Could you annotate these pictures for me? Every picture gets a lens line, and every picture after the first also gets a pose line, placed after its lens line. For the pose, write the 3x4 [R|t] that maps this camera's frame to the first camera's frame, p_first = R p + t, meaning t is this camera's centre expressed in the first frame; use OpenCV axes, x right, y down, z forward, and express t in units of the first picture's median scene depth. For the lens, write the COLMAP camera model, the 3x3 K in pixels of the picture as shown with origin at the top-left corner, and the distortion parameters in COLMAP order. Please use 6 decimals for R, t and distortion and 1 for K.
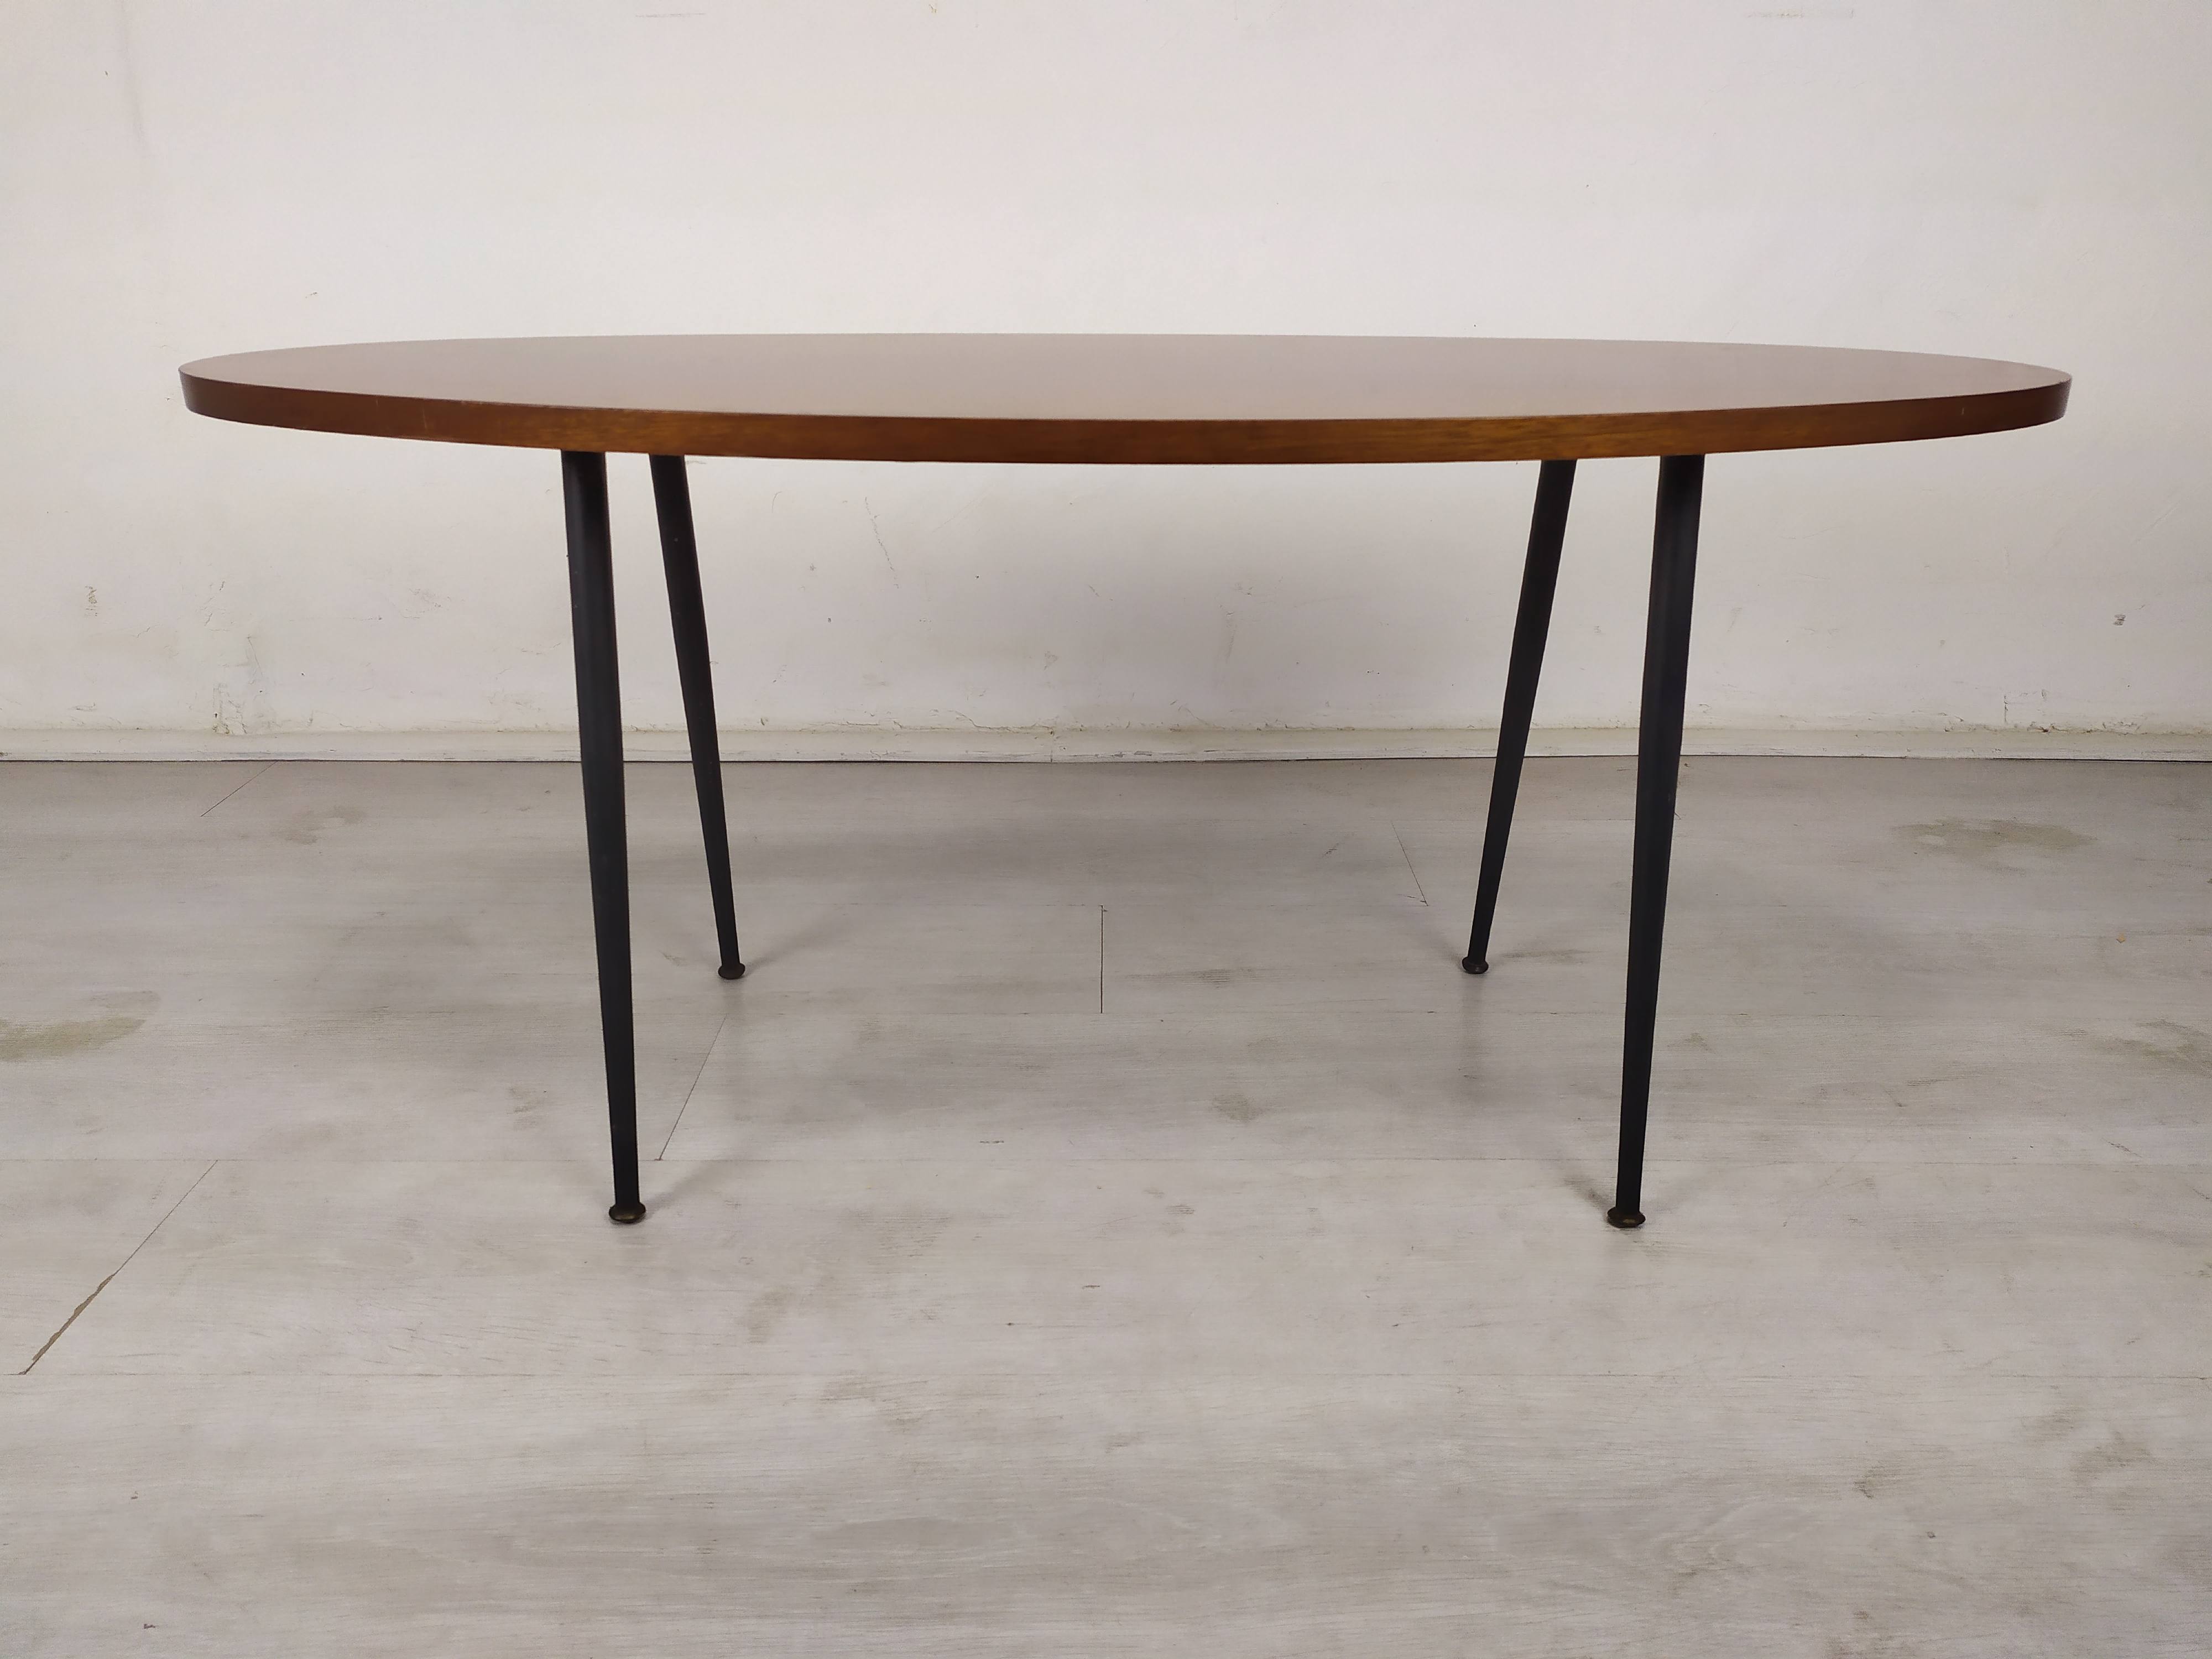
lens RADIAL K [[1653.9, 0, 1109.8], [0, 1653.9, 828.0], [0, 0, 1]] dist [0.053532, -0.059769]
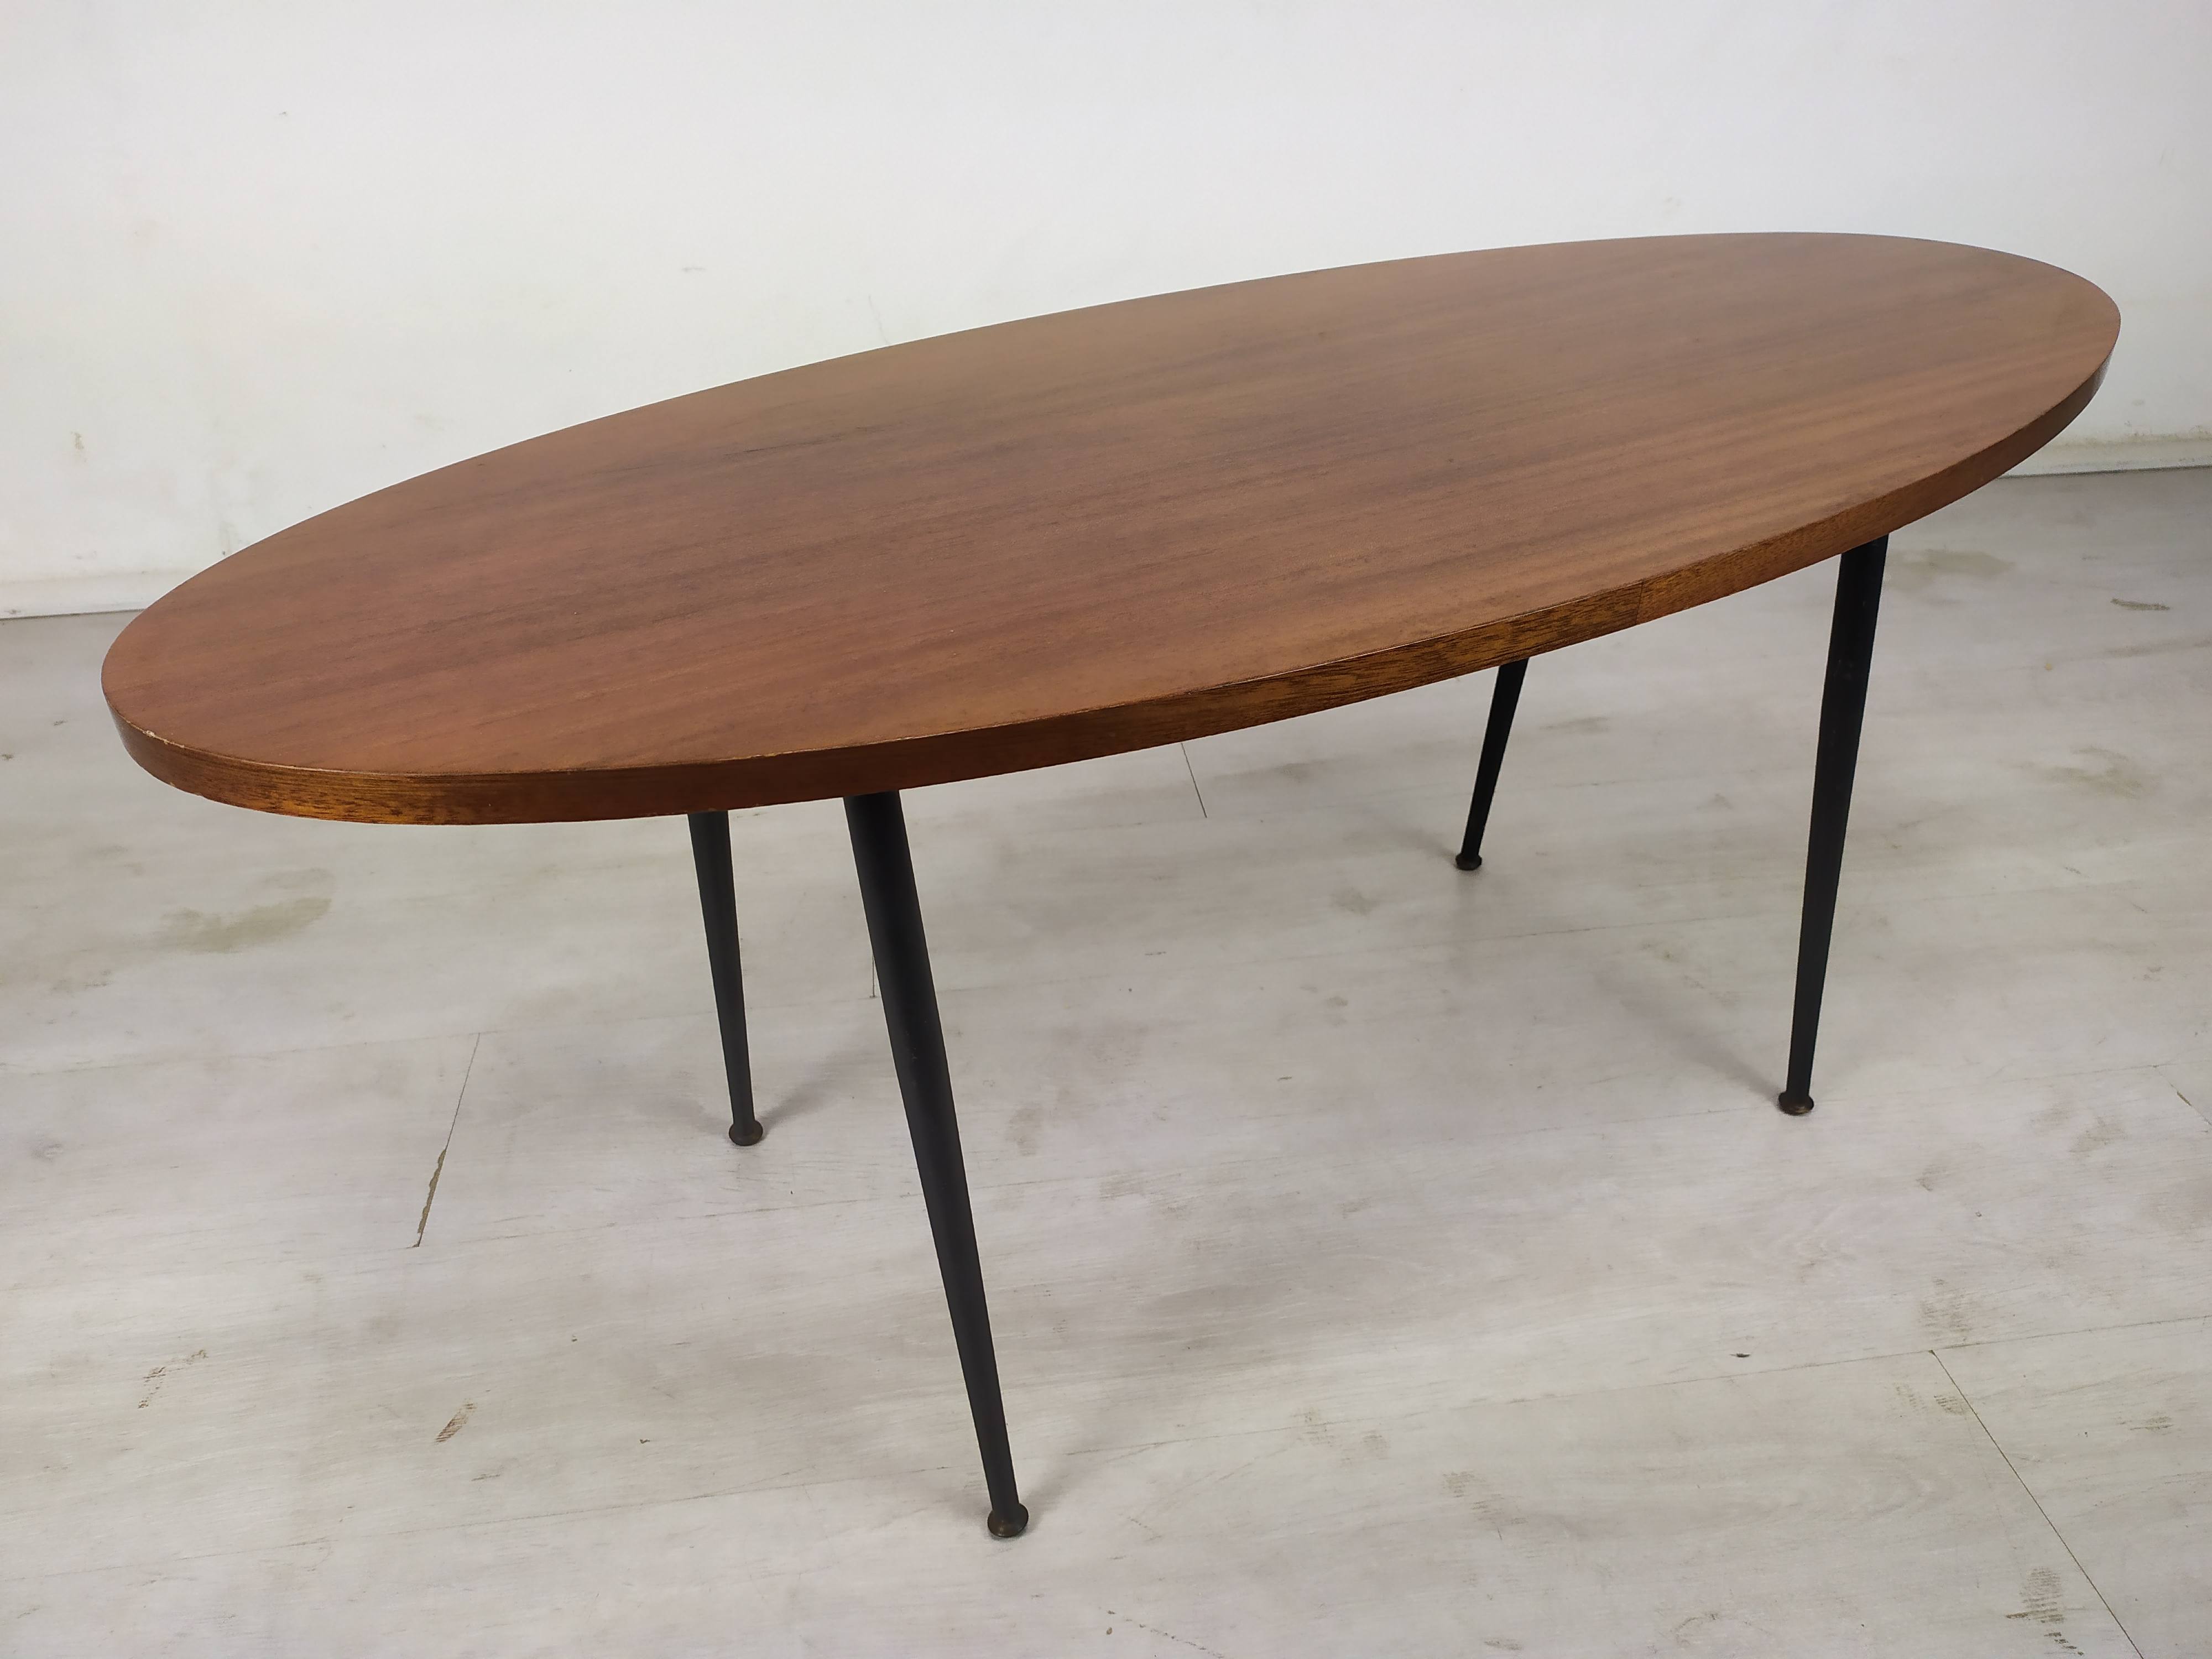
lens RADIAL K [[1681.3, 0, 1100.3], [0, 1681.3, 831.4], [0, 0, 1]] dist [0.028868, -0.030982]
pose [[0.992062, -0.084995, 0.092679, -0.209675], [0.064192, 0.976026, 0.207975, -0.138598], [-0.108134, -0.200375, 0.973734, -0.116249]]
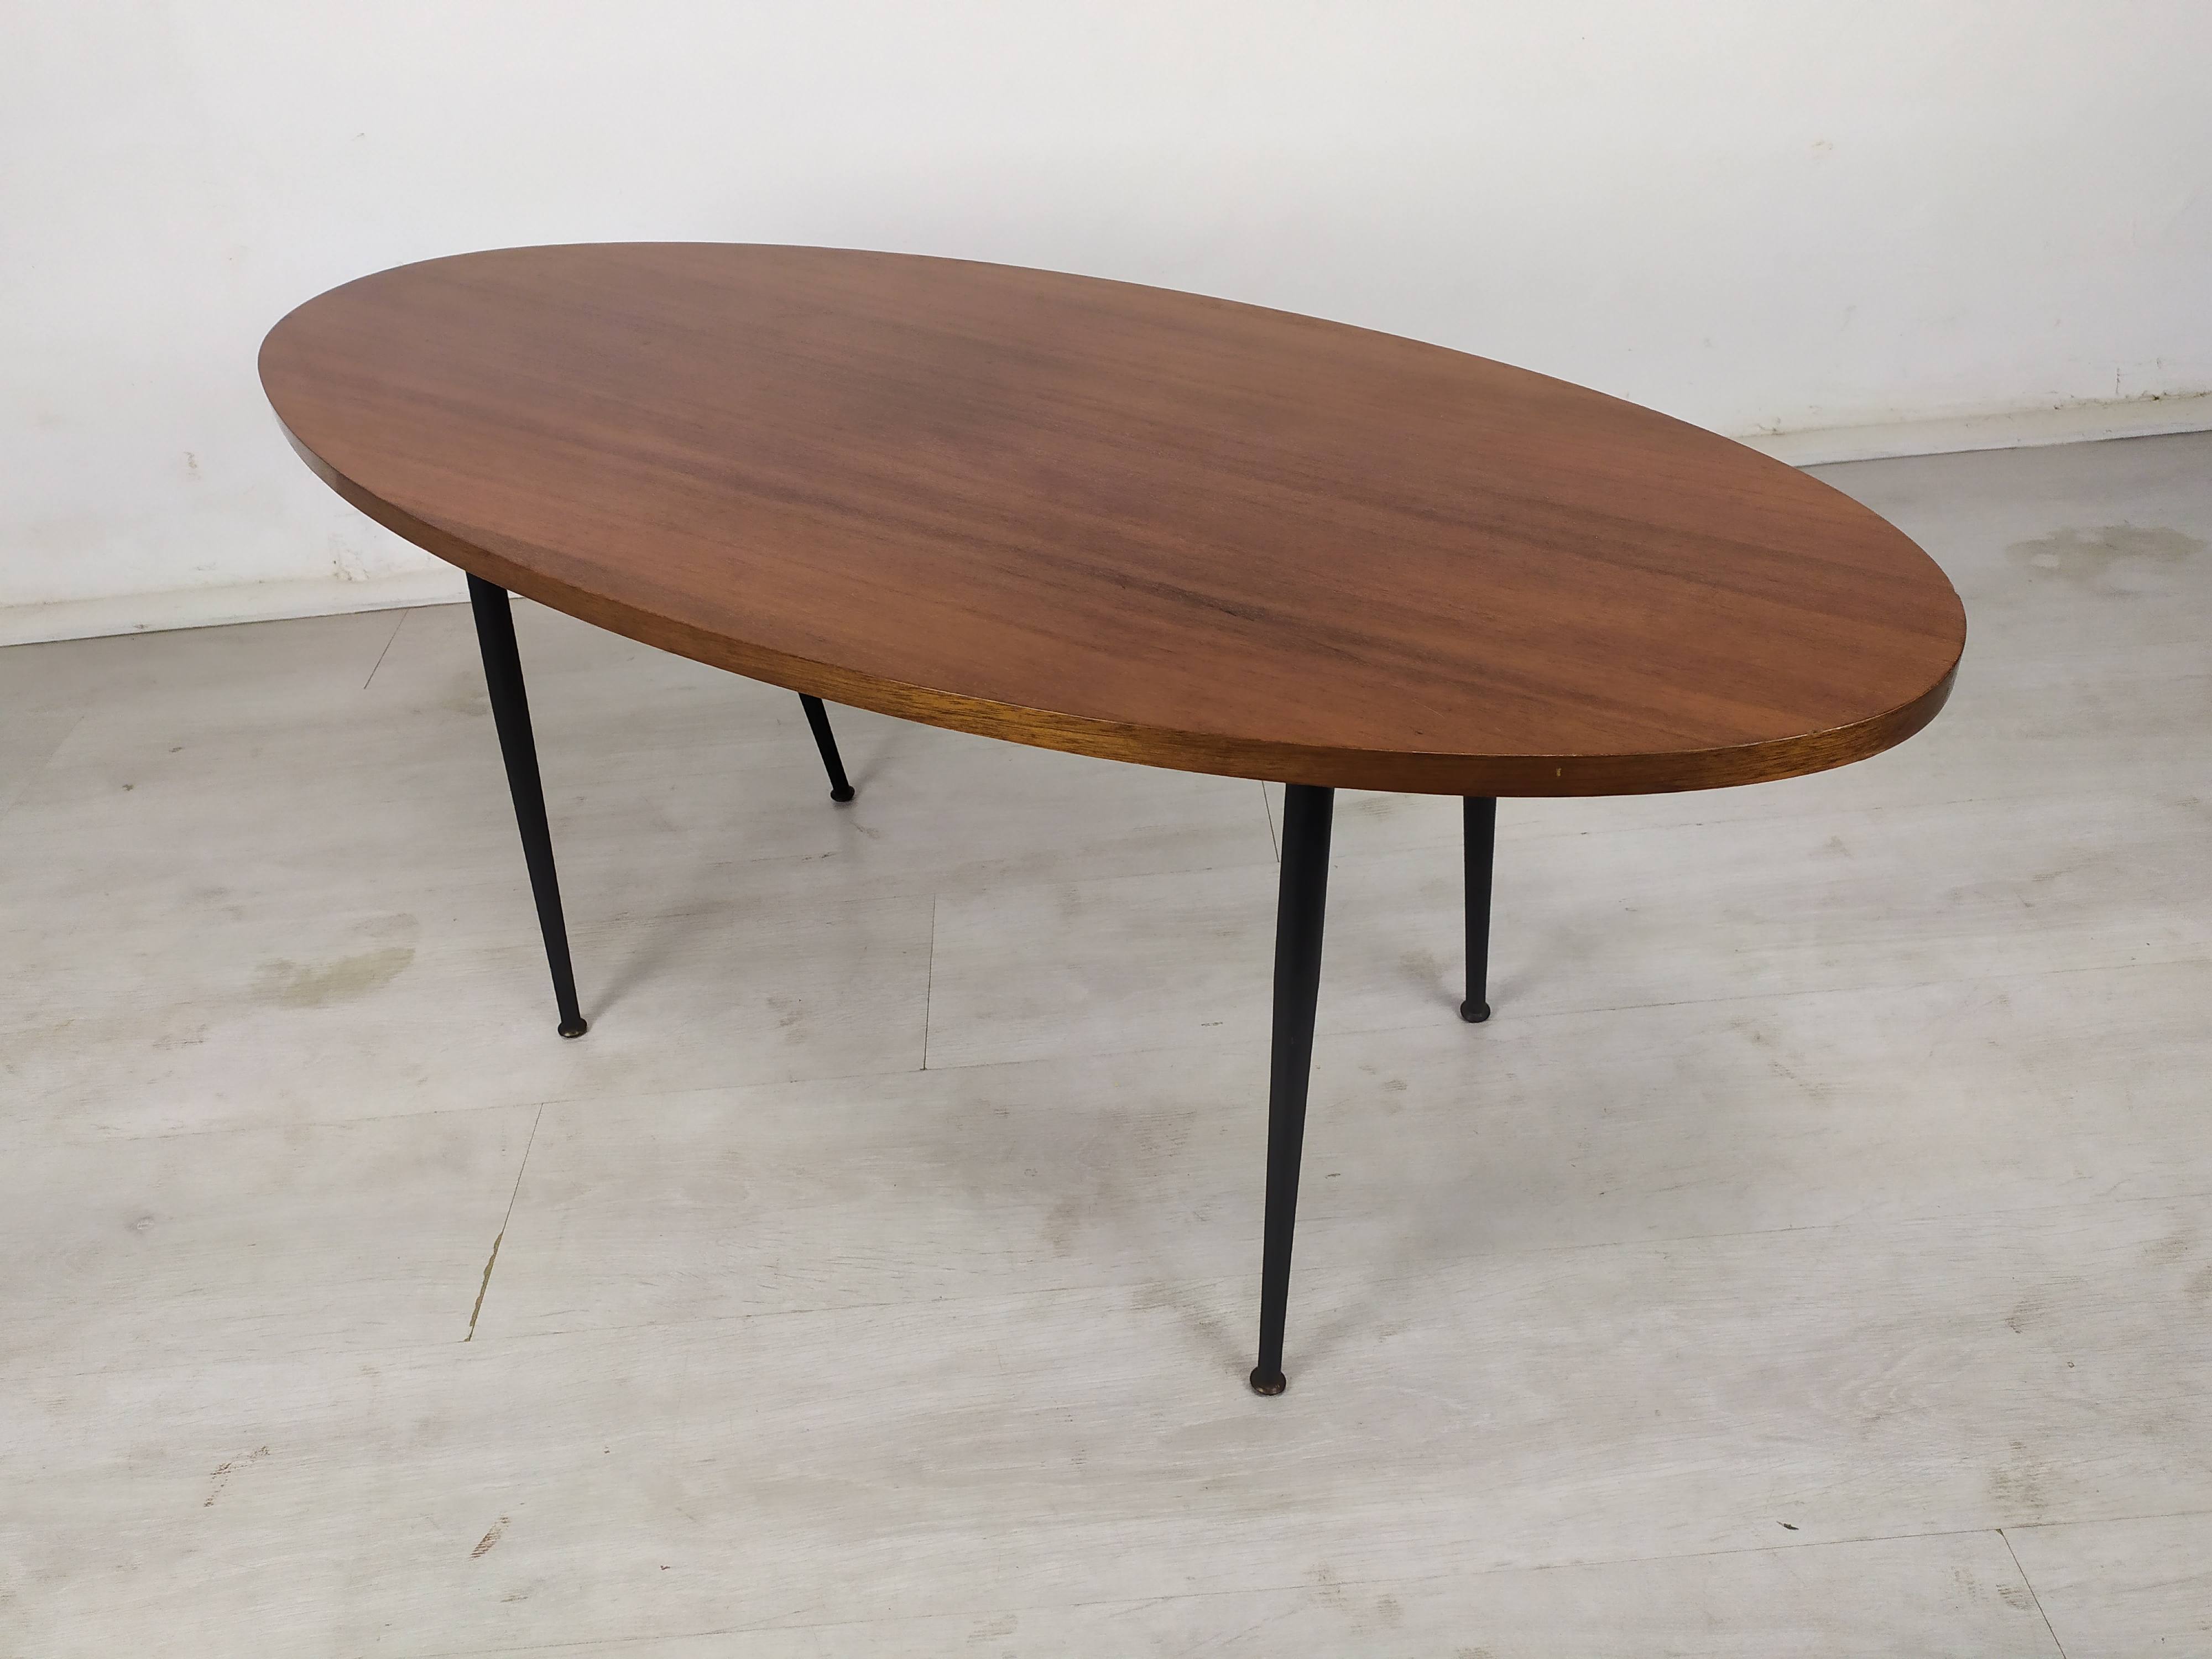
lens RADIAL K [[1687.5, 0, 1098.4], [0, 1687.5, 828.2], [0, 0, 1]] dist [0.043805, -0.050317]
pose [[0.995629, -0.090674, -0.022373, -0.109843], [0.093324, 0.956670, 0.275815, -0.259611], [-0.003606, -0.276697, 0.960950, -0.061404]]
